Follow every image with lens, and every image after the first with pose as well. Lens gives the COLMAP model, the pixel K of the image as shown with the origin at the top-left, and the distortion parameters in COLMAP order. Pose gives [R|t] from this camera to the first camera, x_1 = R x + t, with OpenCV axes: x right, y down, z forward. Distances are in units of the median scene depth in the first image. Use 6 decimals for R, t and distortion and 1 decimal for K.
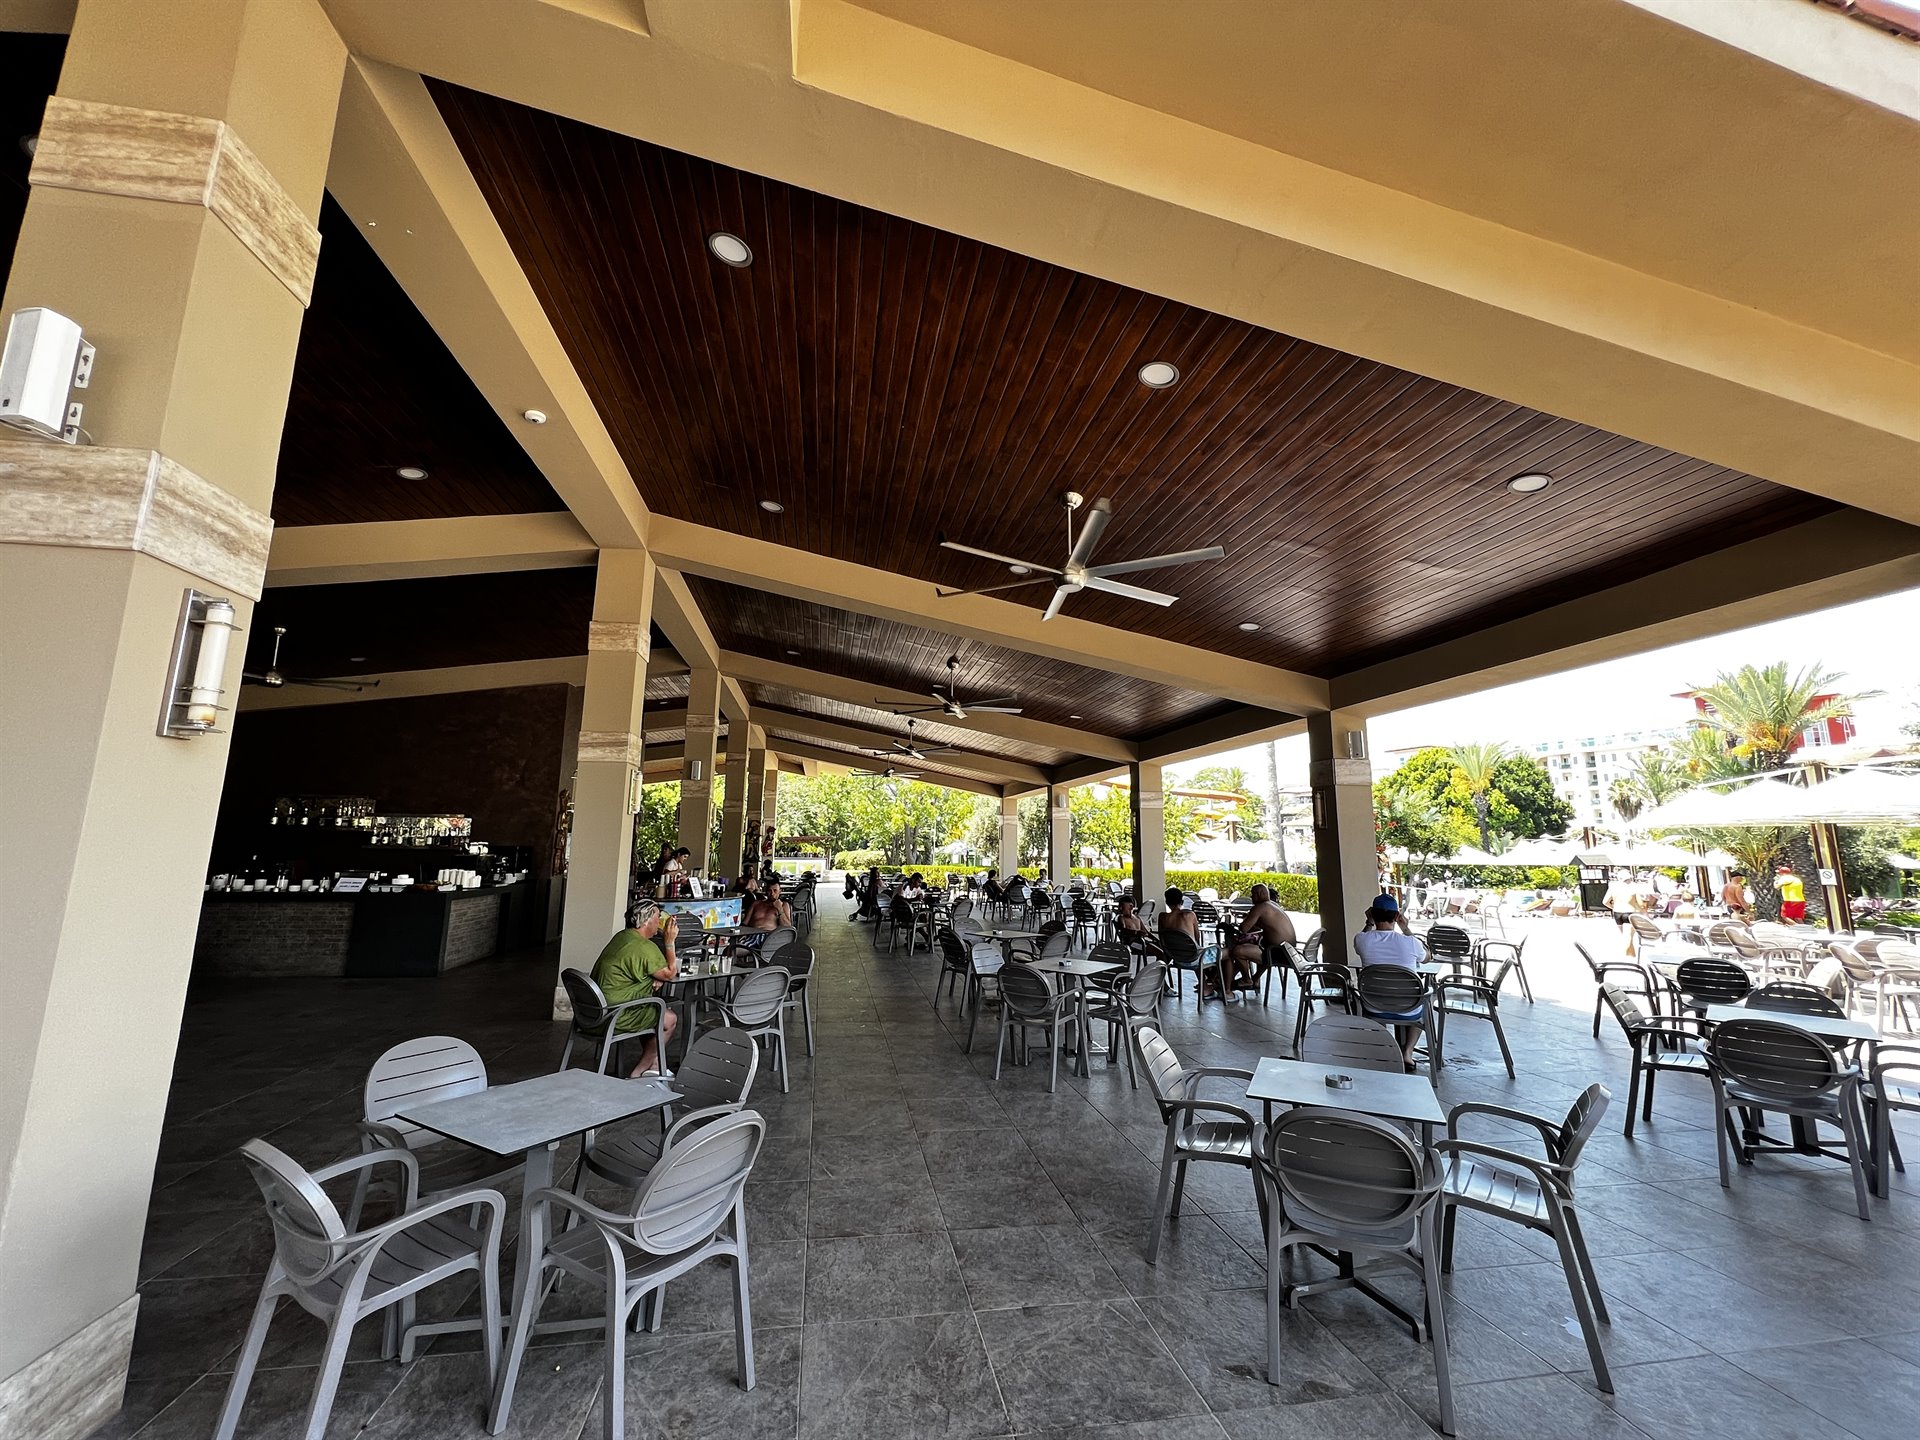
lens RADIAL K [[770.8, 0, 956.7], [0, 770.8, 721.9], [0, 0, 1]] dist [-0.003387, 0.000574]
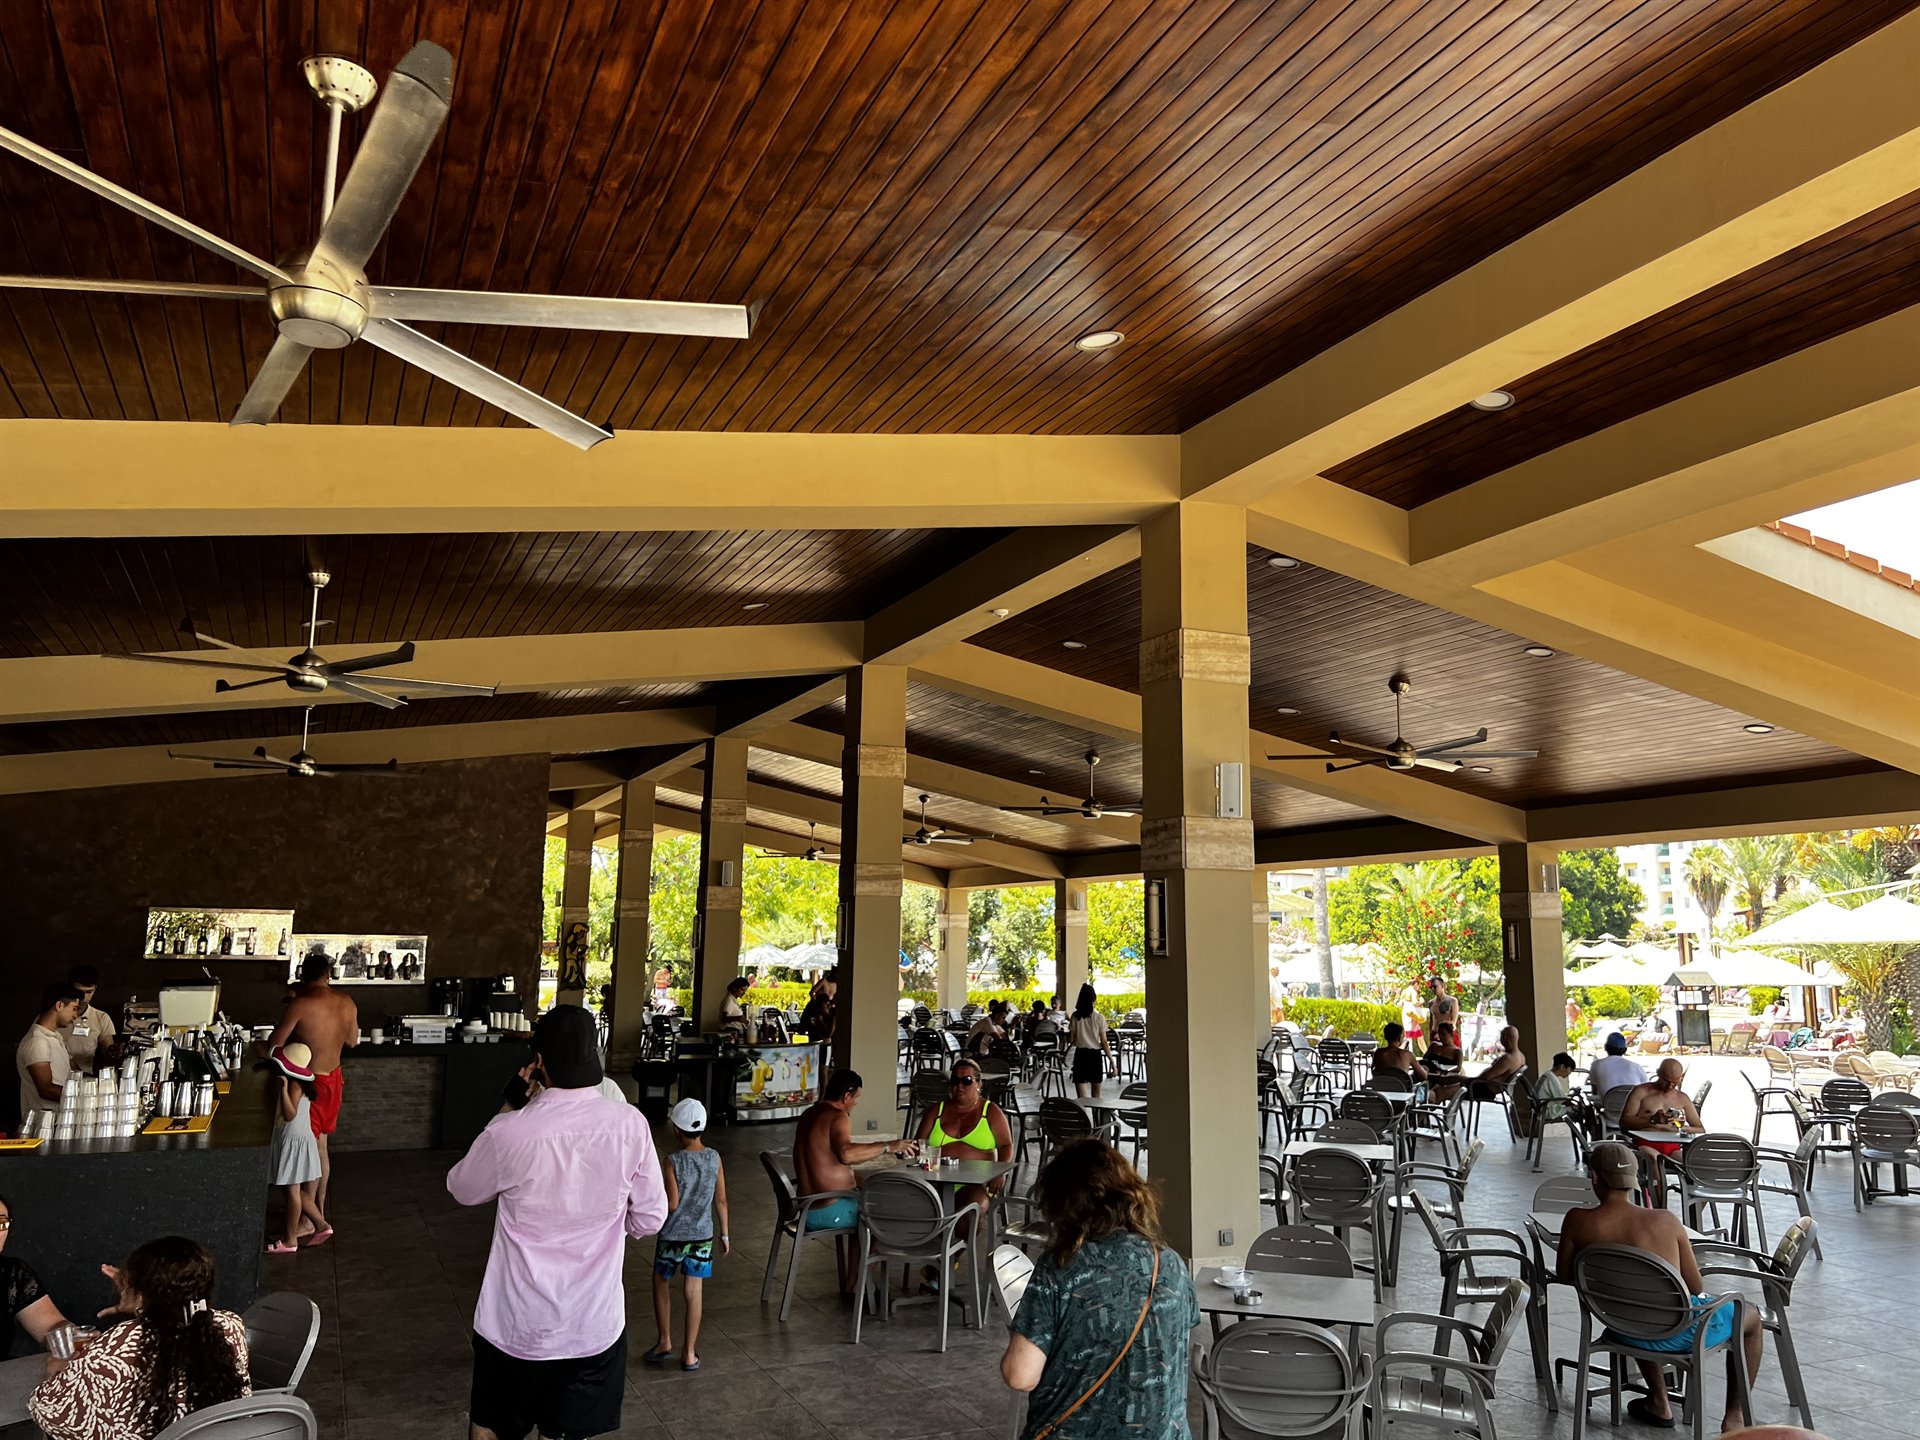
lens RADIAL K [[1442.7, 0, 970.4], [0, 1442.7, 720.1], [0, 0, 1]] dist [0.060765, -0.068011]
pose [[0.967708, 0.038130, 0.249172, -0.683336], [-0.039932, 0.999200, 0.002180, -0.148509], [-0.248889, -0.012059, 0.968457, -0.635762]]
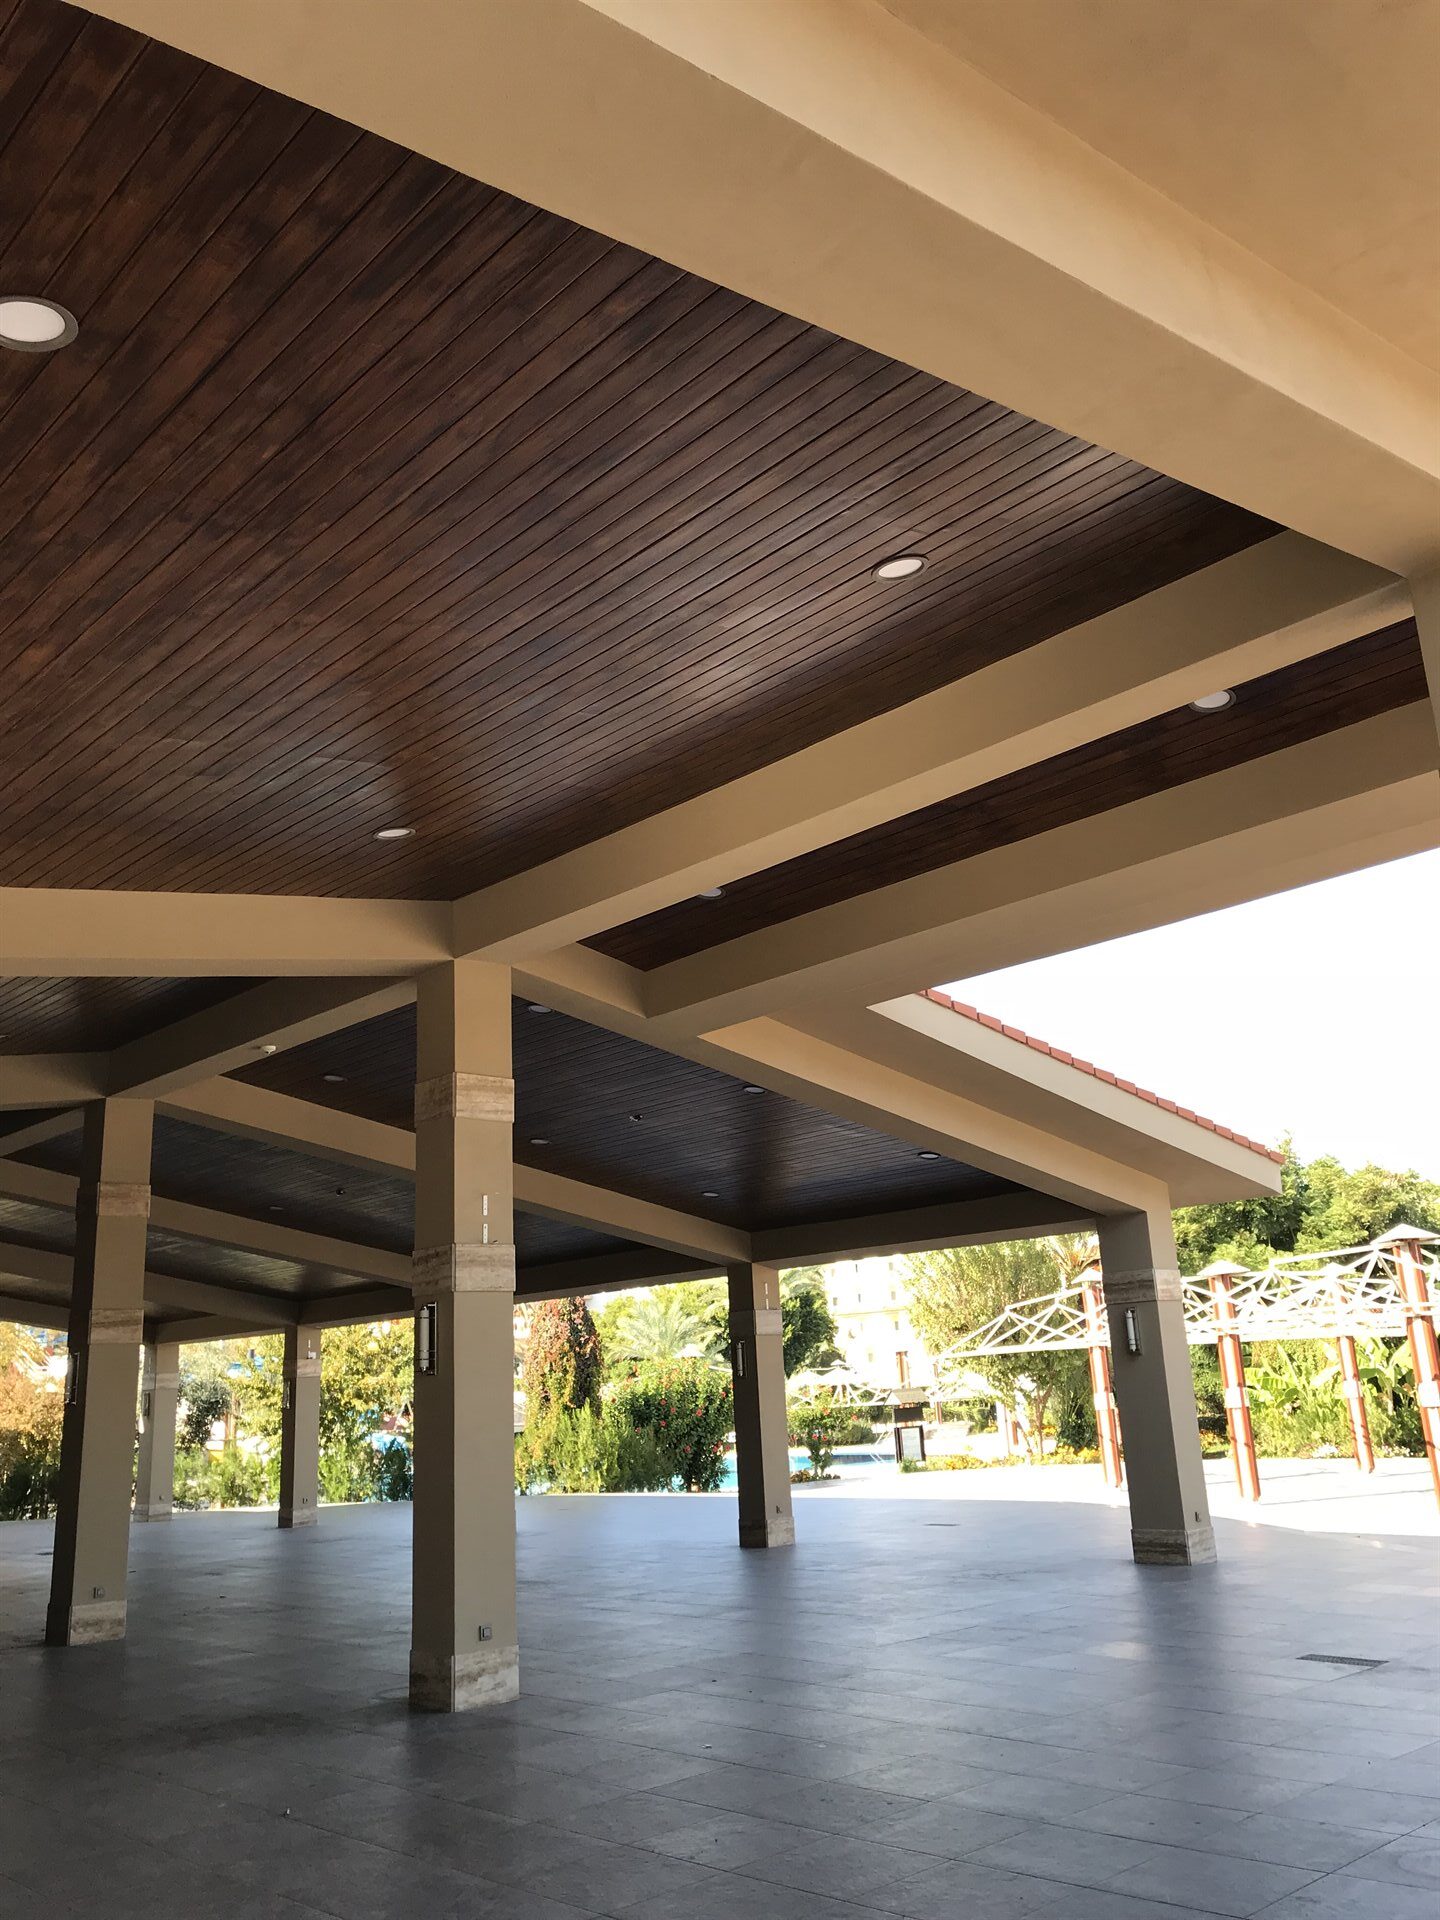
lens RADIAL K [[1566.5, 0, 733.7], [0, 1566.5, 937.0], [0, 0, 1]] dist [0.041624, -0.061199]
pose [[0.827404, 0.104956, 0.551713, -0.791242], [-0.030723, 0.989370, -0.142140, -0.153087], [-0.560767, 0.100657, 0.821833, -0.823458]]
